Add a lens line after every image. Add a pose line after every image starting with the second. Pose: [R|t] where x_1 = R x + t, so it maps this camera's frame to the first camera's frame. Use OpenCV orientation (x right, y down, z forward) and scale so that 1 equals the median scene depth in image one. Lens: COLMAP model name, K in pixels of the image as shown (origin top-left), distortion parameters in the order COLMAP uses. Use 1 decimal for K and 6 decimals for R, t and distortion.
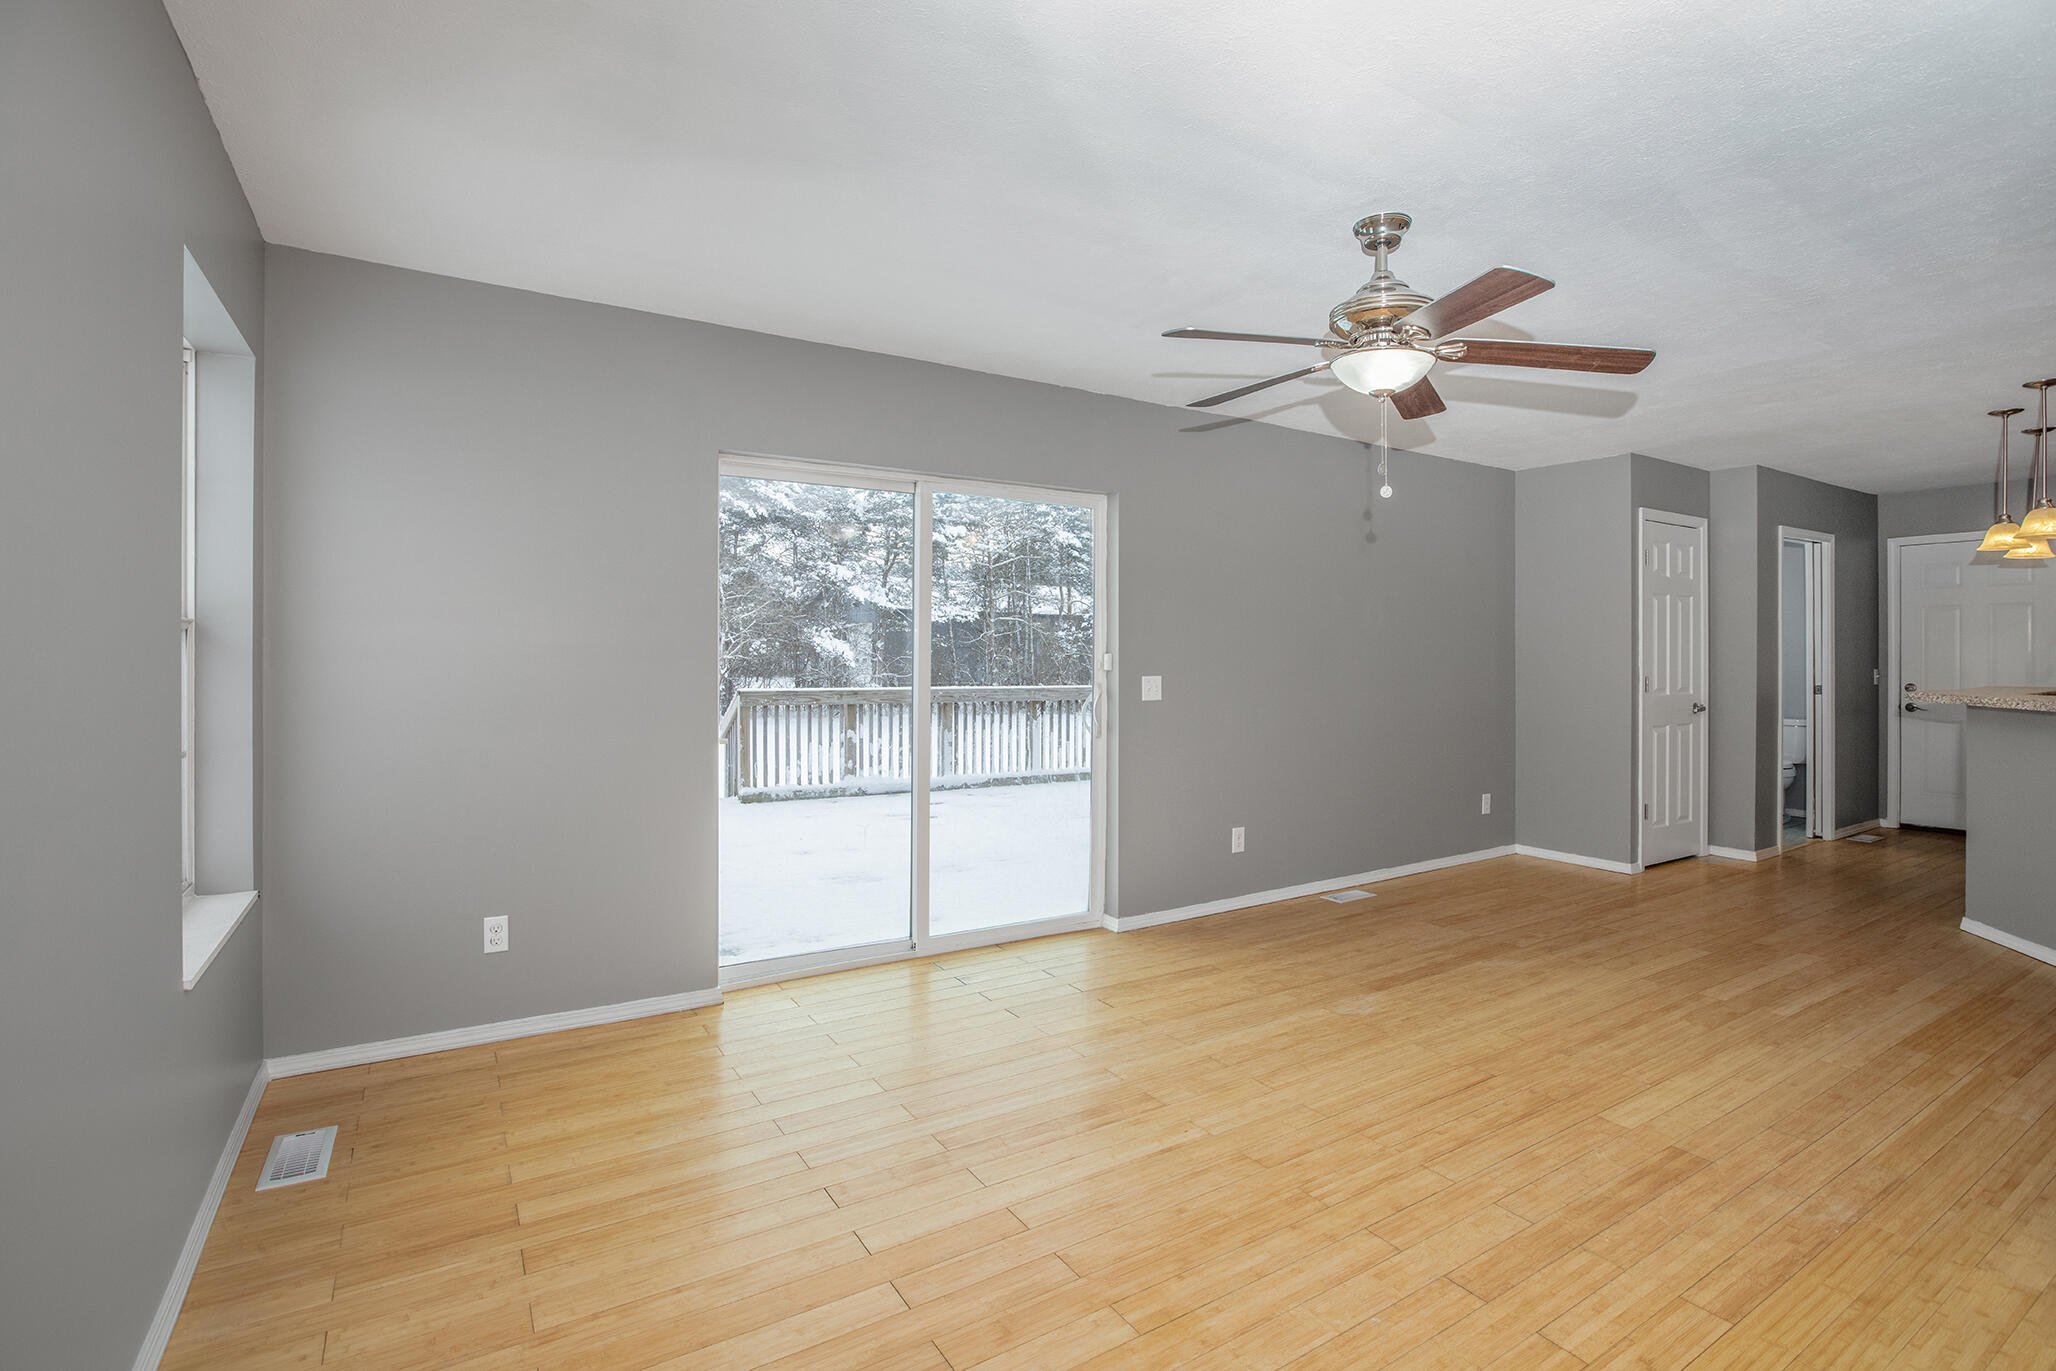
lens RADIAL K [[954.9, 0, 1031.6], [0, 954.9, 664.1], [0, 0, 1]] dist [-0.000499, 0.000547]
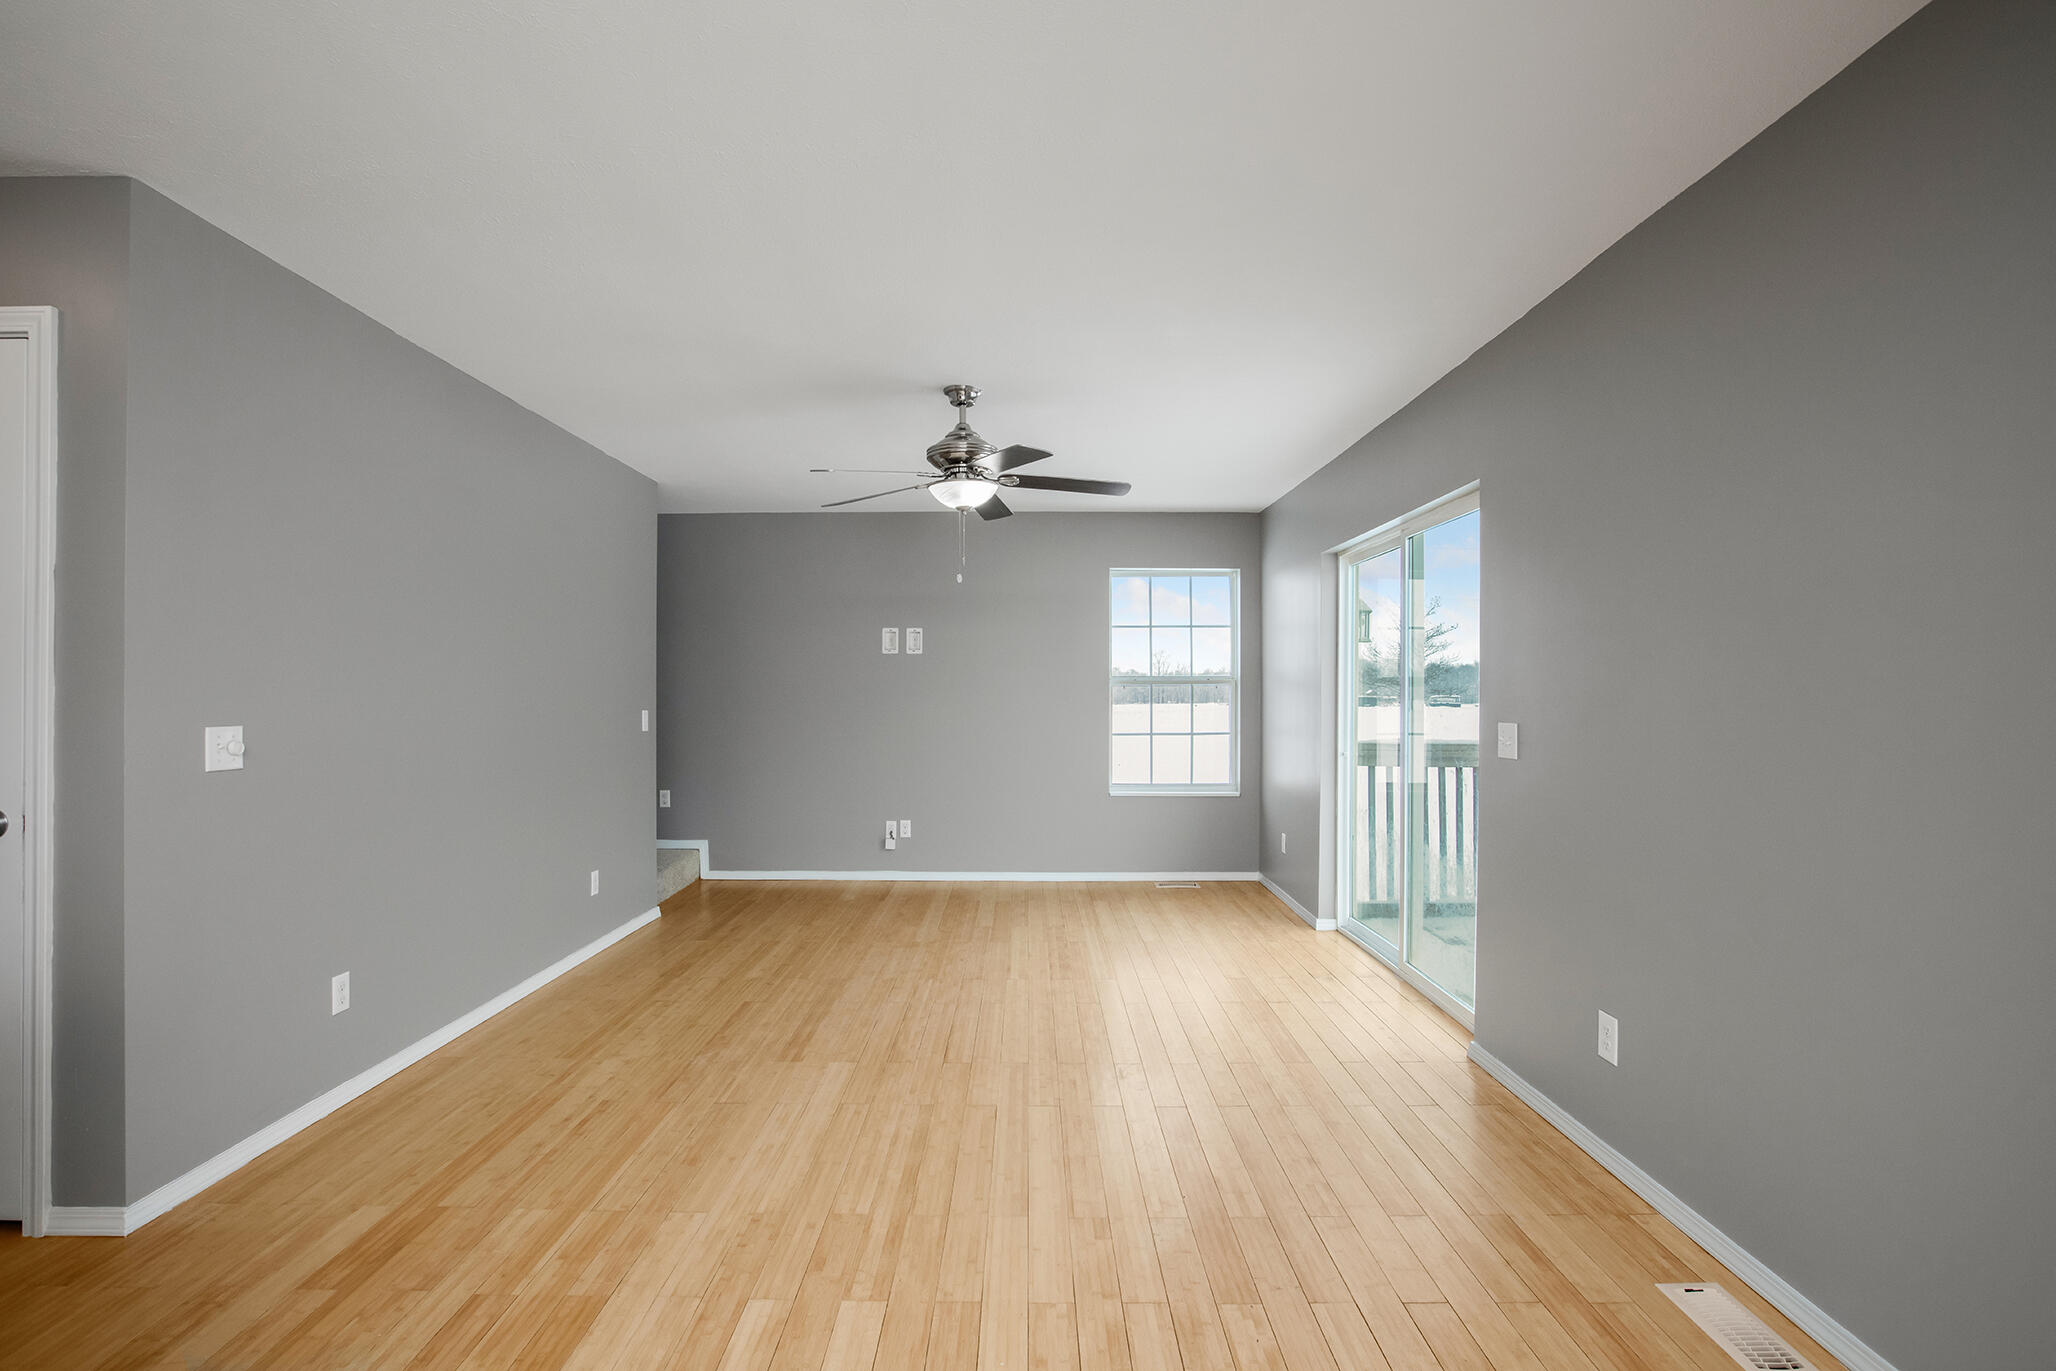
lens RADIAL K [[944.5, 0, 1028.0], [0, 944.5, 685.5], [0, 0, 1]] dist [0.000669, 0.000119]
pose [[-0.535960, -0.010966, -0.844172, 1.397142], [-0.002989, 0.999934, -0.011091, -0.003297], [0.844238, -0.003421, -0.535957, 1.704266]]
